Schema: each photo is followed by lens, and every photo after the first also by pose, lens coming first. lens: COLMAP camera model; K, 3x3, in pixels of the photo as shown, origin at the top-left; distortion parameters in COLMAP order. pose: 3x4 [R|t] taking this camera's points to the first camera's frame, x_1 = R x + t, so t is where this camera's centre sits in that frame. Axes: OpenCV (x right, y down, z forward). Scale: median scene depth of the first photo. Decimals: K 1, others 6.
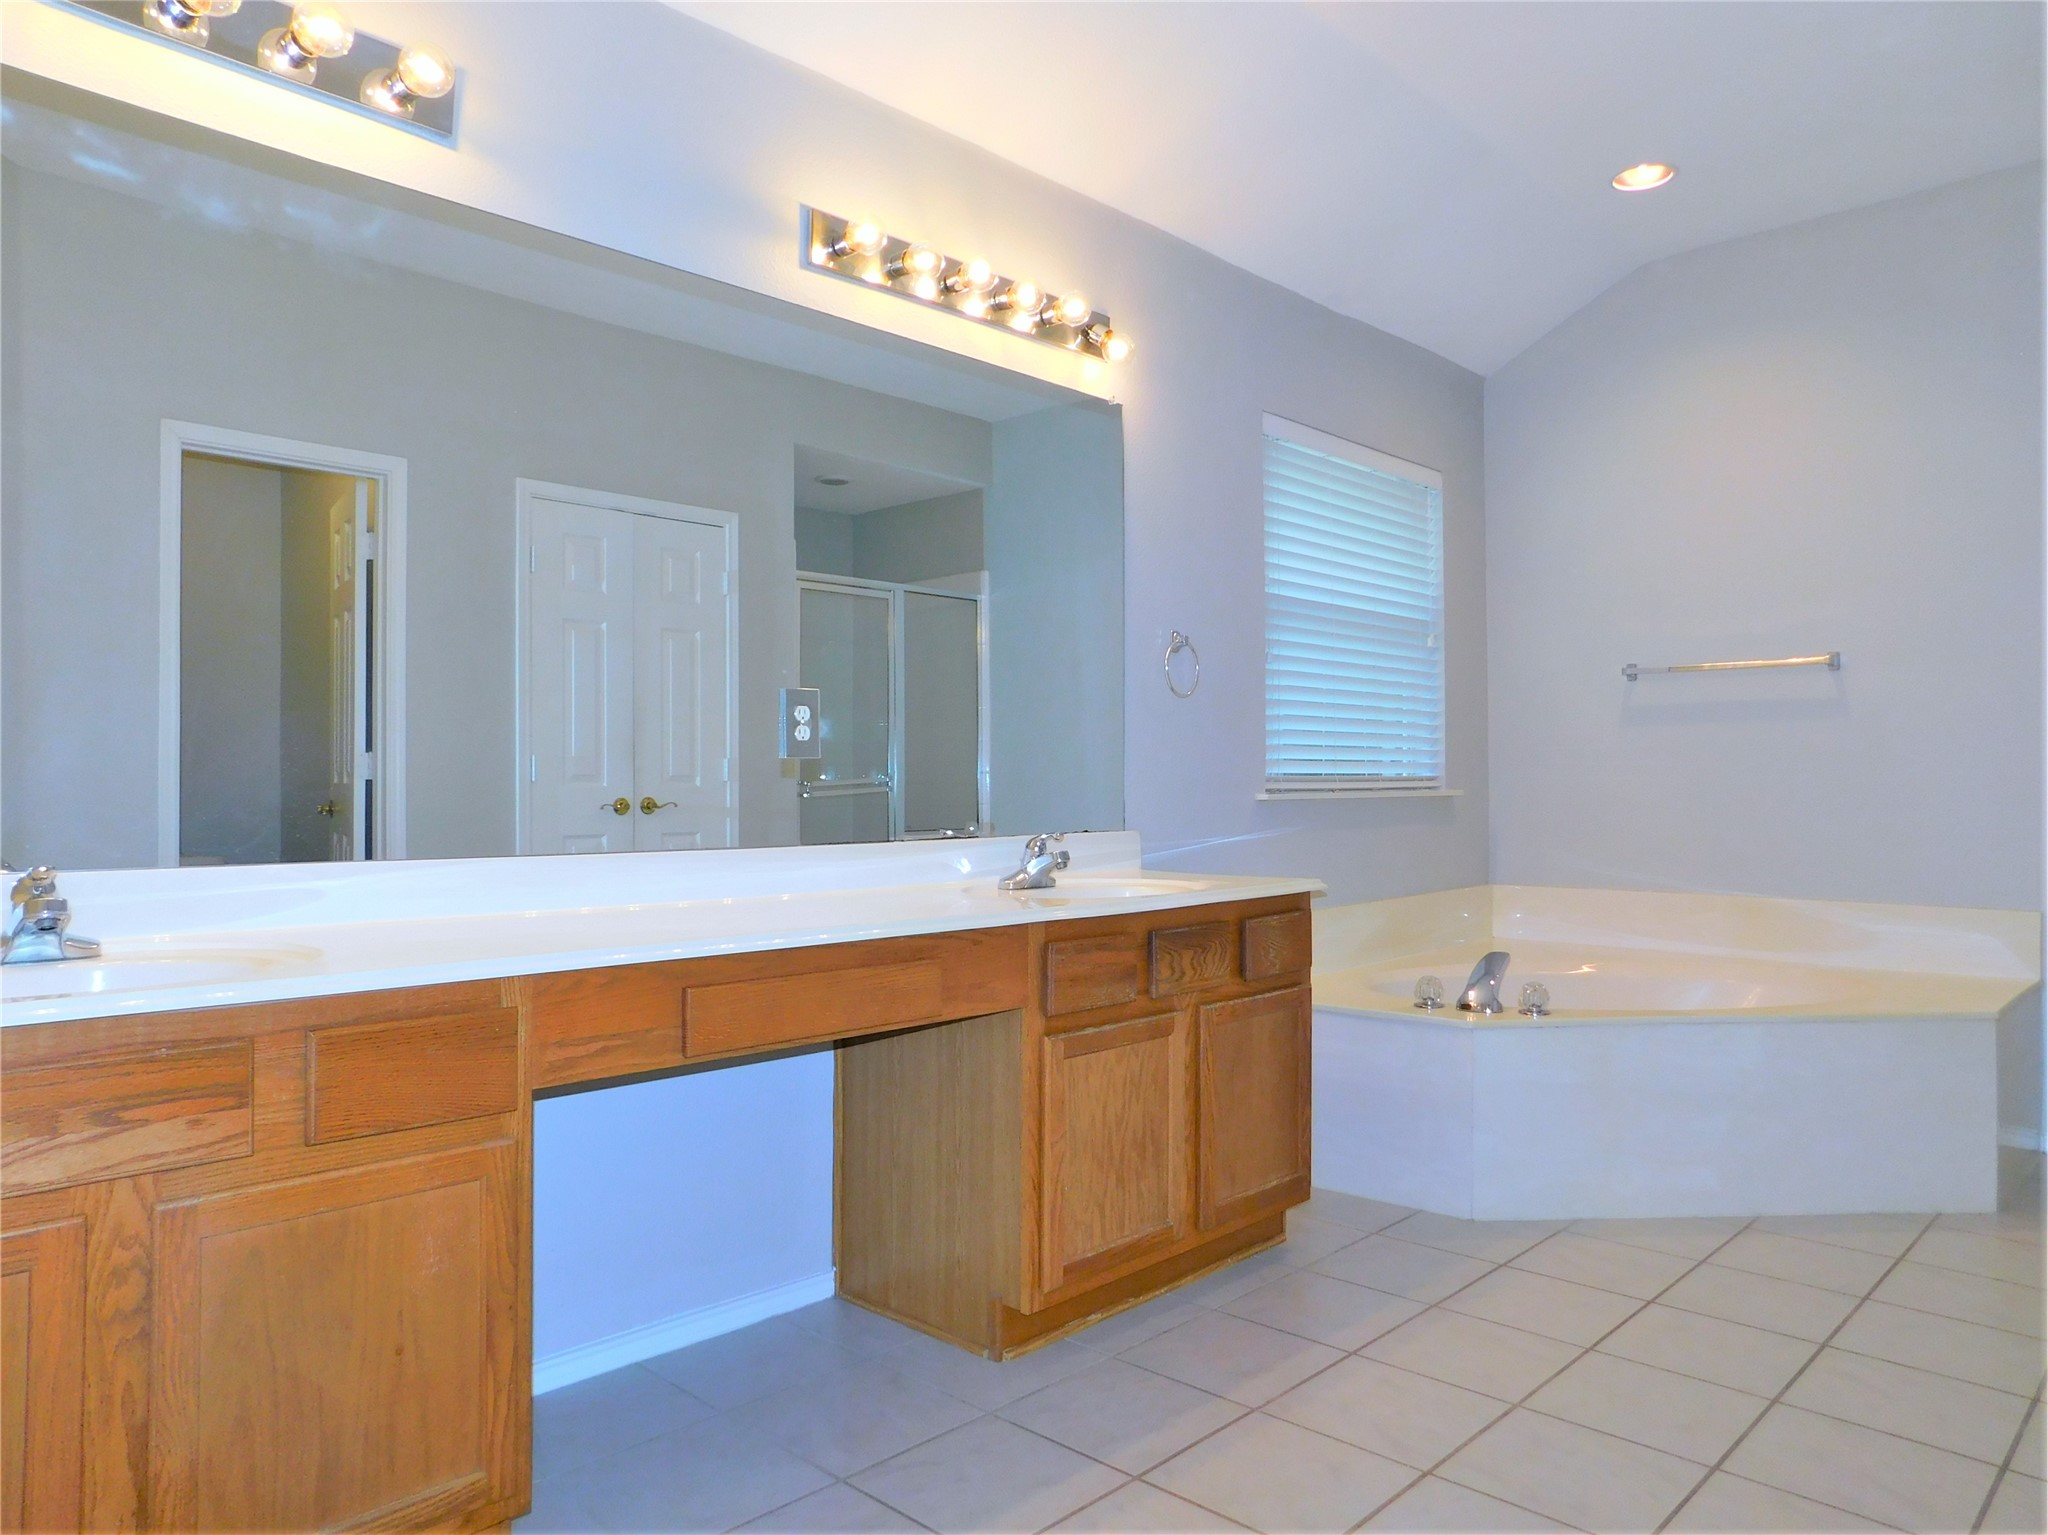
lens RADIAL K [[1387.7, 0, 1024.0], [0, 1387.7, 767.5], [0, 0, 1]] dist [-0.056818, 0.045618]
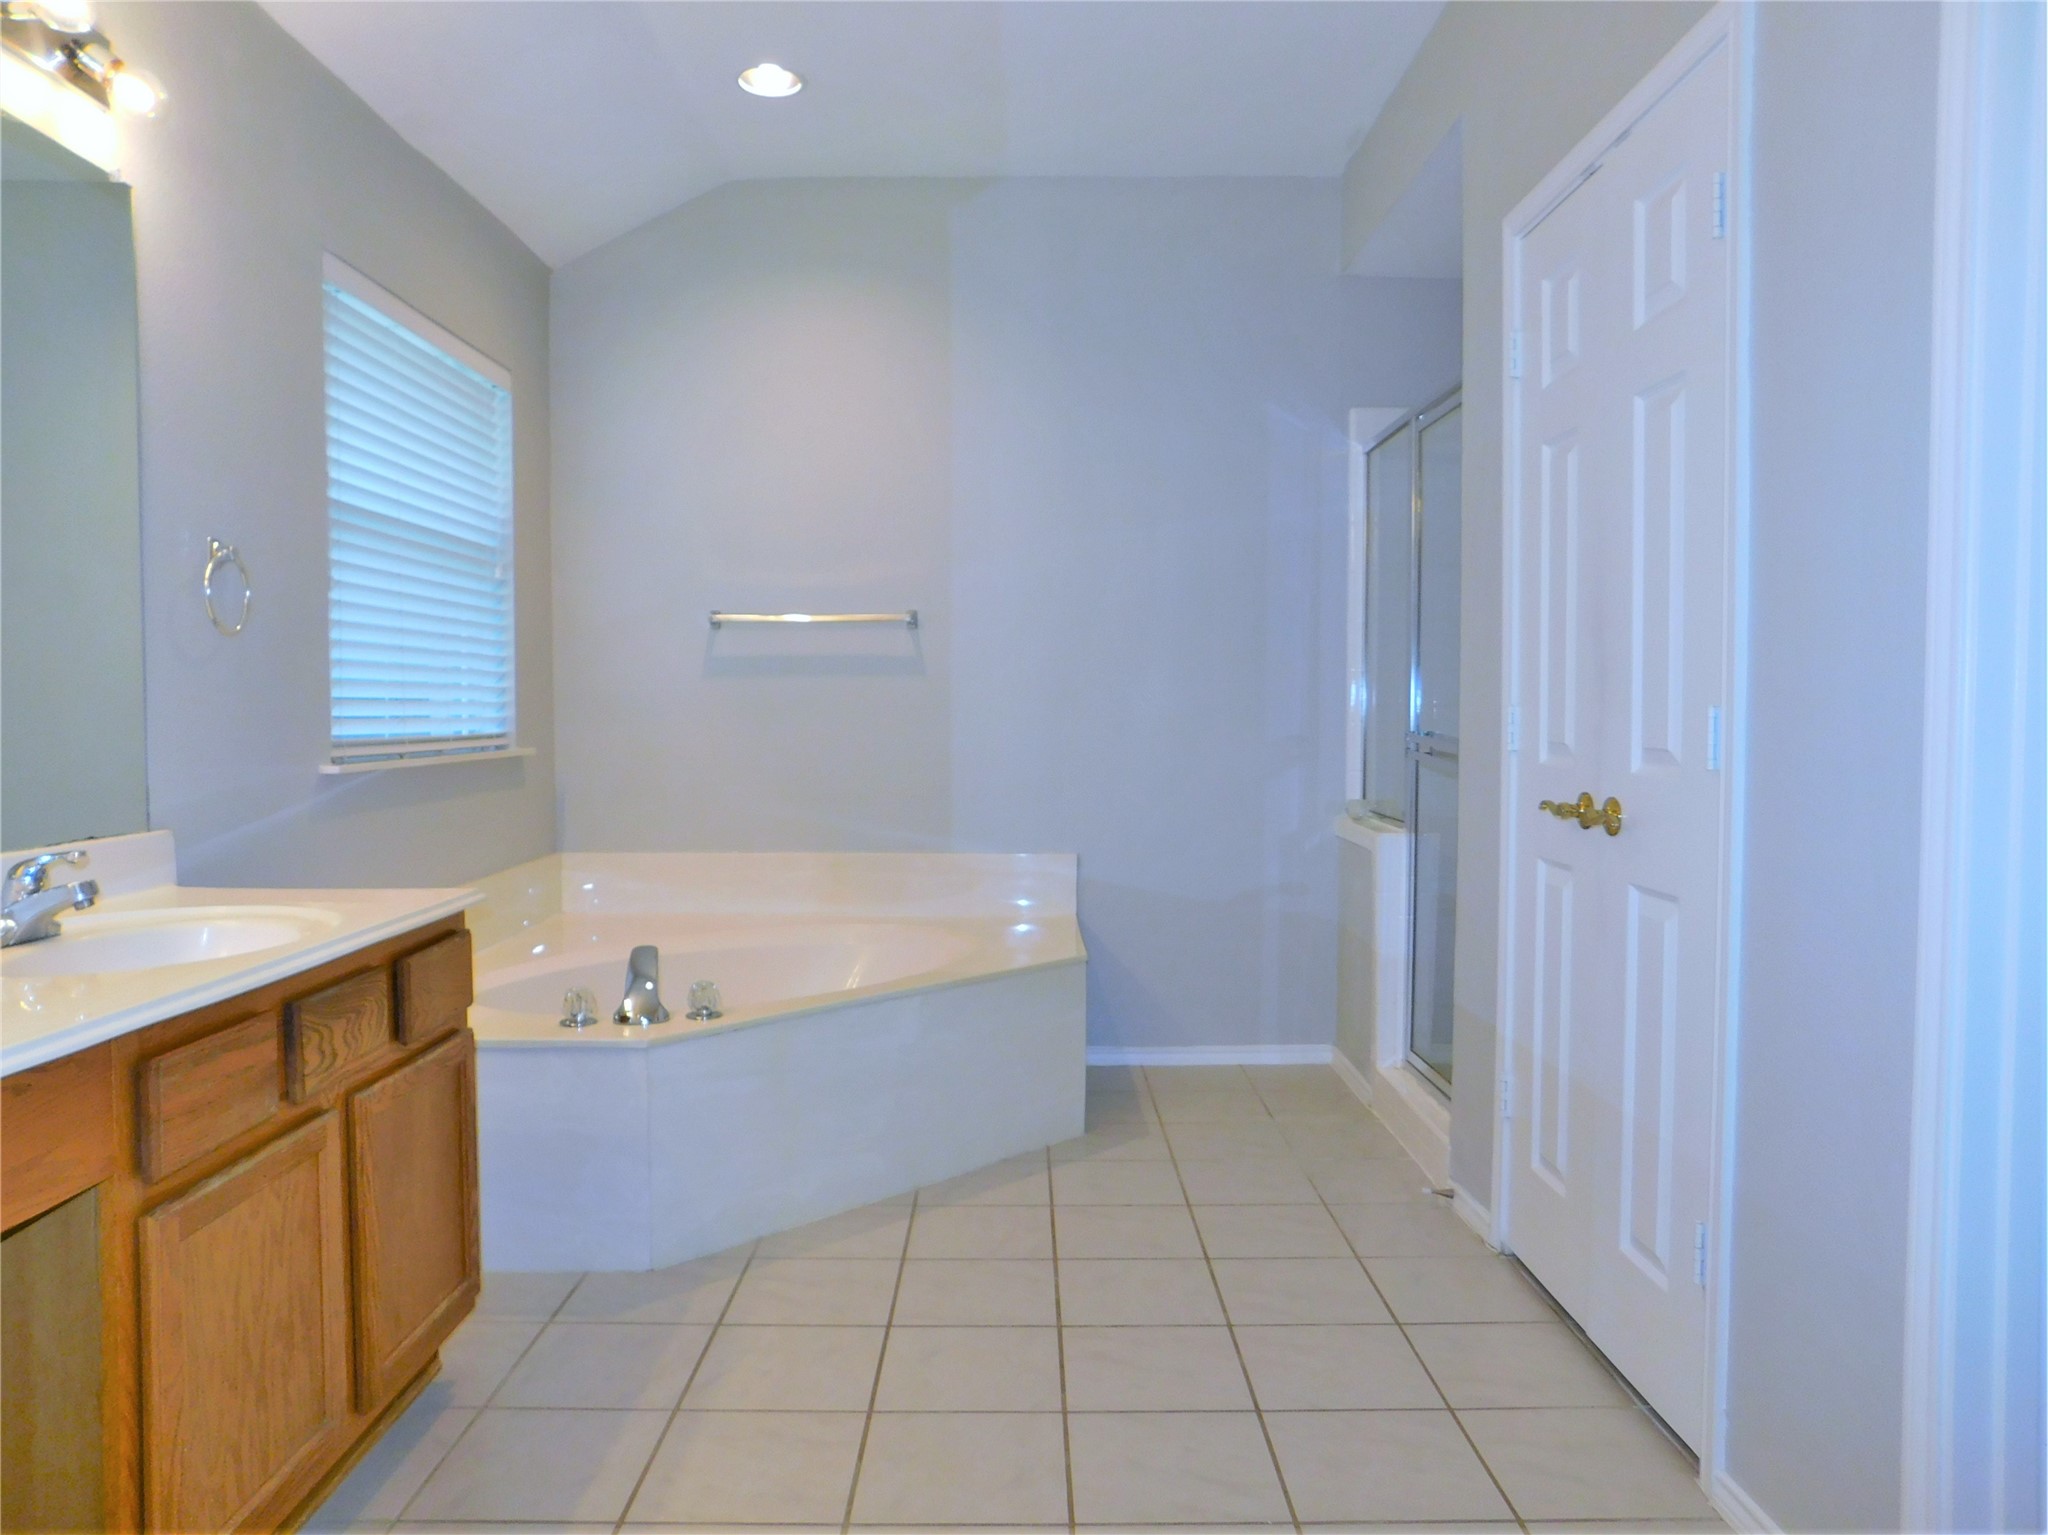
lens RADIAL K [[1387.7, 0, 1024.0], [0, 1387.7, 767.5], [0, 0, 1]] dist [-0.056818, 0.045618]
pose [[0.718295, -0.027791, 0.695184, -0.084062], [-0.008023, 0.998805, 0.048219, -0.021432], [-0.695693, -0.040213, 0.717213, 0.234891]]
